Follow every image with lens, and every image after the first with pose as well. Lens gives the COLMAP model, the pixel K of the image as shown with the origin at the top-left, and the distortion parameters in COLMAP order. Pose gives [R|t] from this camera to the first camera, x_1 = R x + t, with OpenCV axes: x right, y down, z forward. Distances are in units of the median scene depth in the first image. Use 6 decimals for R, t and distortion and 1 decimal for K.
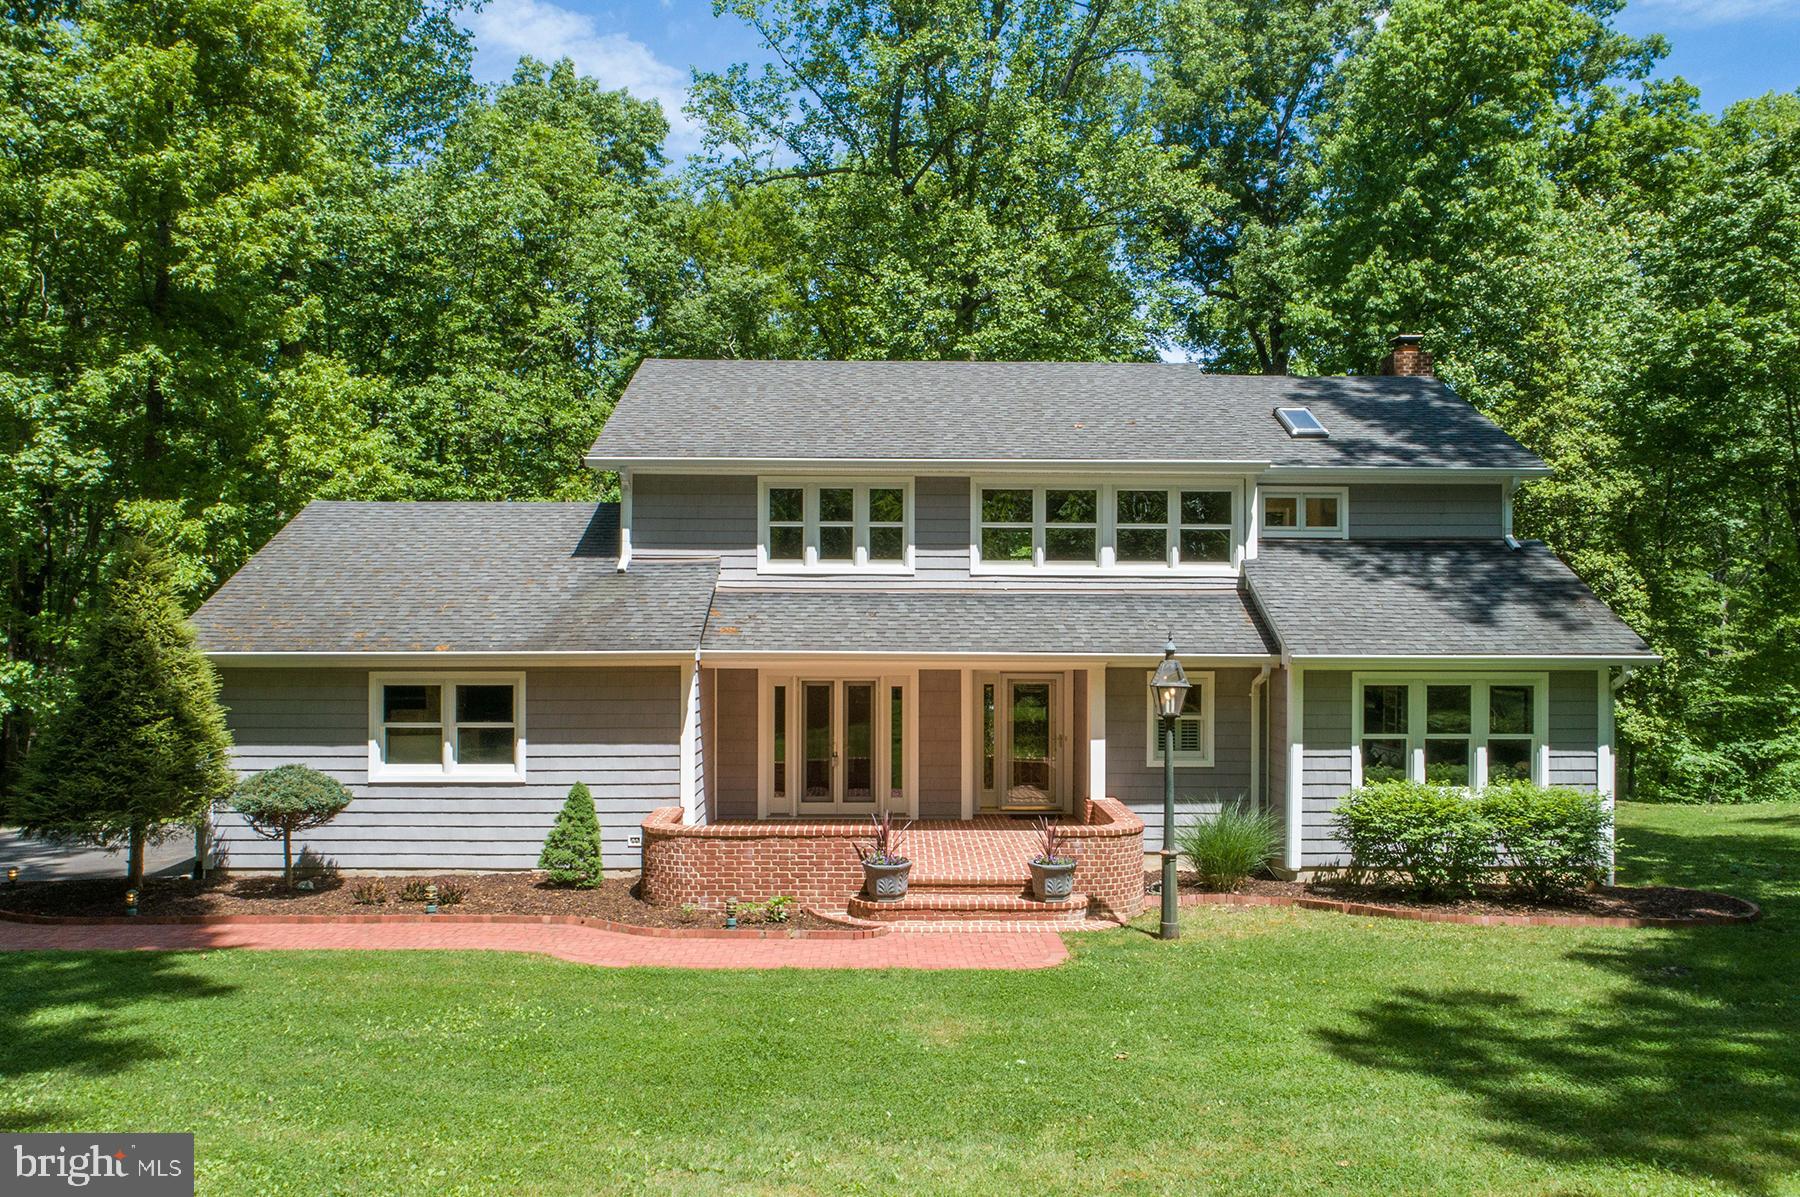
lens RADIAL K [[1236.8, 0, 900.0], [0, 1236.8, 598.5], [0, 0, 1]] dist [-0.016321, 0.000487]
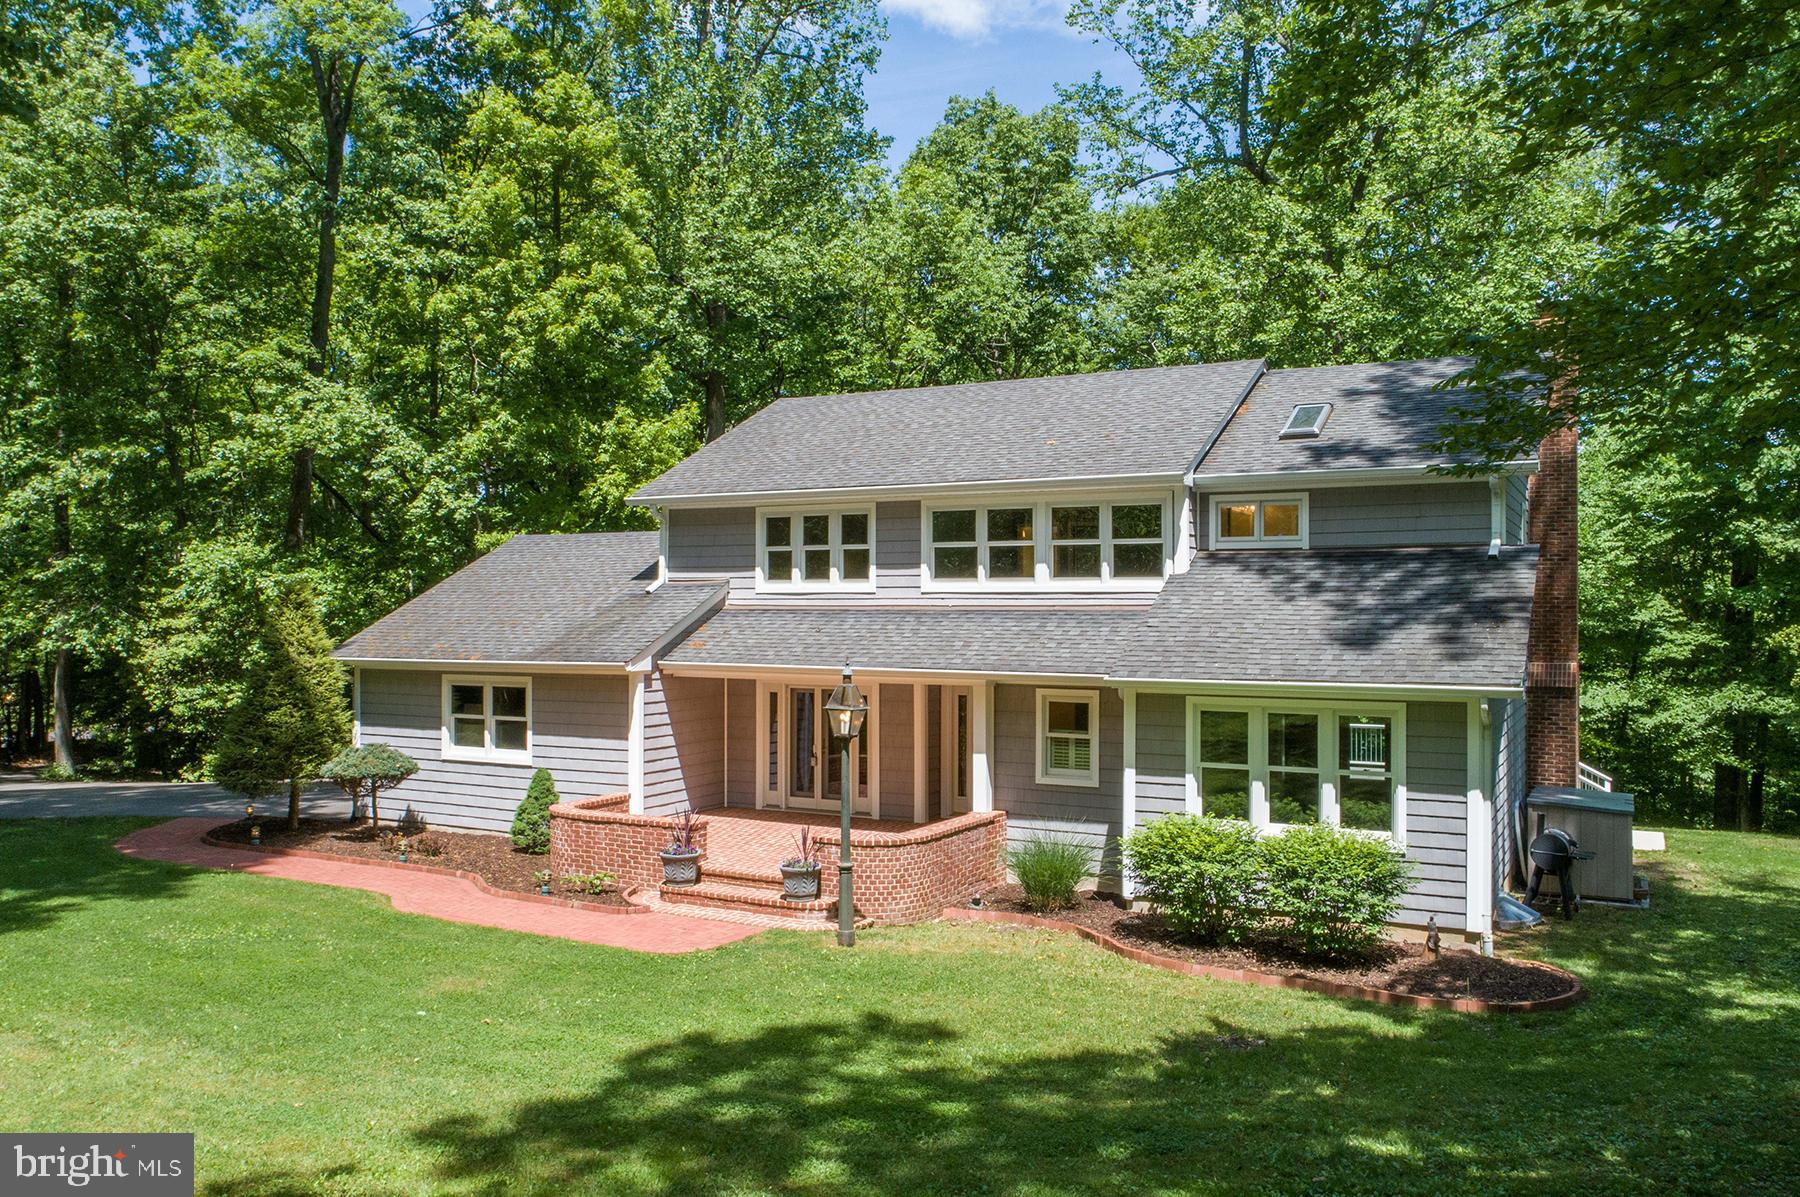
lens RADIAL K [[1209.6, 0, 900.0], [0, 1209.6, 598.5], [0, 0, 1]] dist [-0.020378, -0.000855]
pose [[0.899449, -0.006688, -0.436975, 0.538552], [0.010539, 0.999924, 0.006390, -0.022621], [0.436899, -0.010353, 0.899451, 0.064127]]
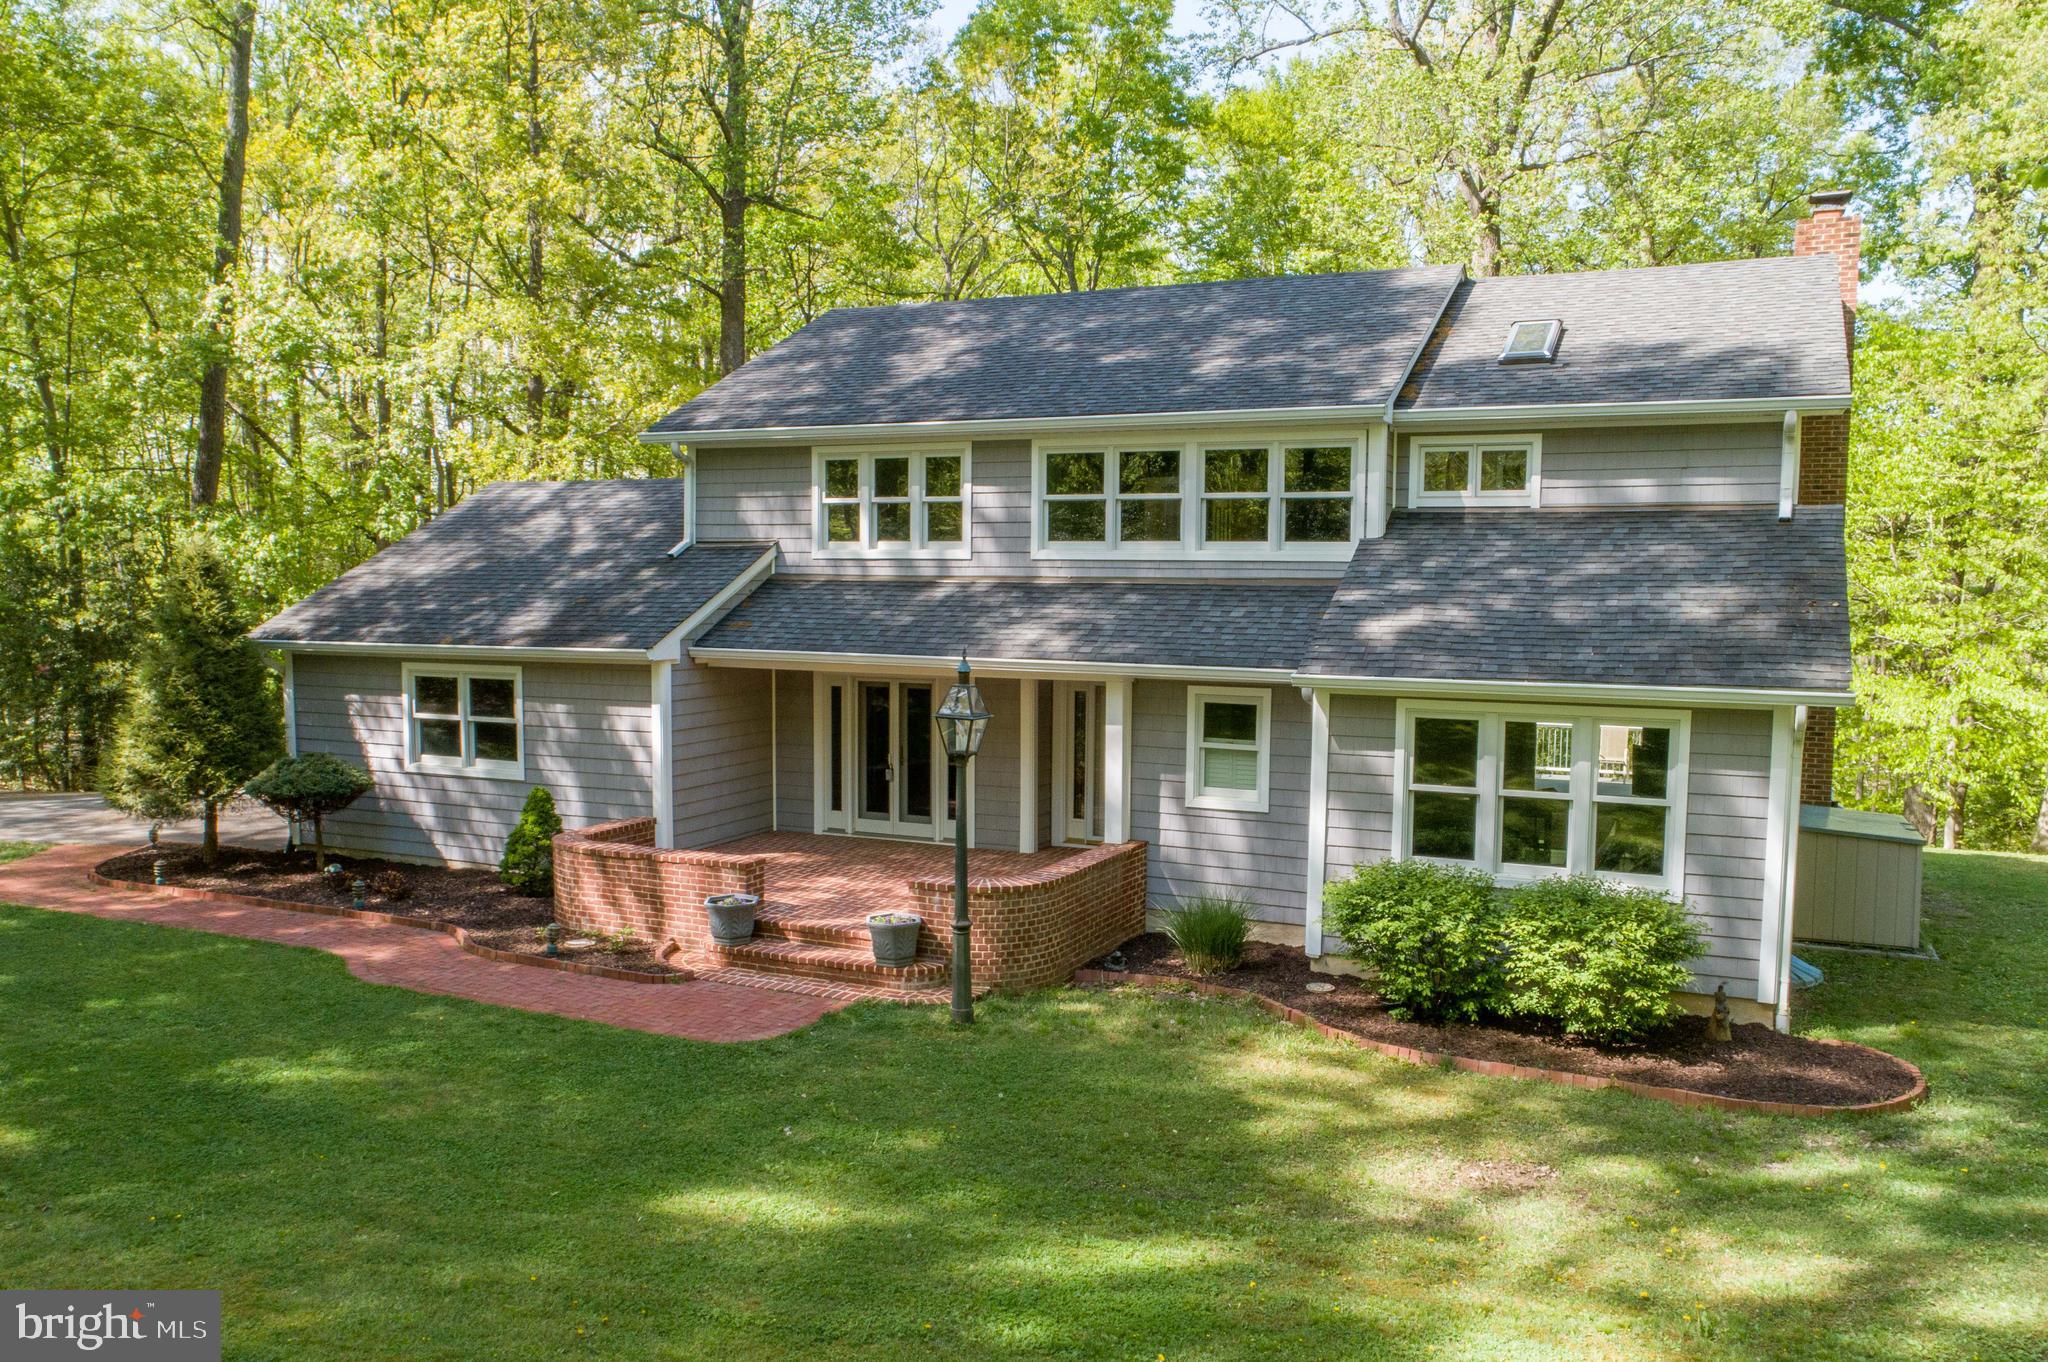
lens RADIAL K [[1417.7, 0, 1024.0], [0, 1417.7, 681.0], [0, 0, 1]] dist [-0.050951, 0.000887]
pose [[0.924555, 0.031530, -0.379743, 0.449425], [0.002336, 0.996083, 0.088391, -0.023379], [0.381042, -0.082610, 0.920860, 0.137840]]
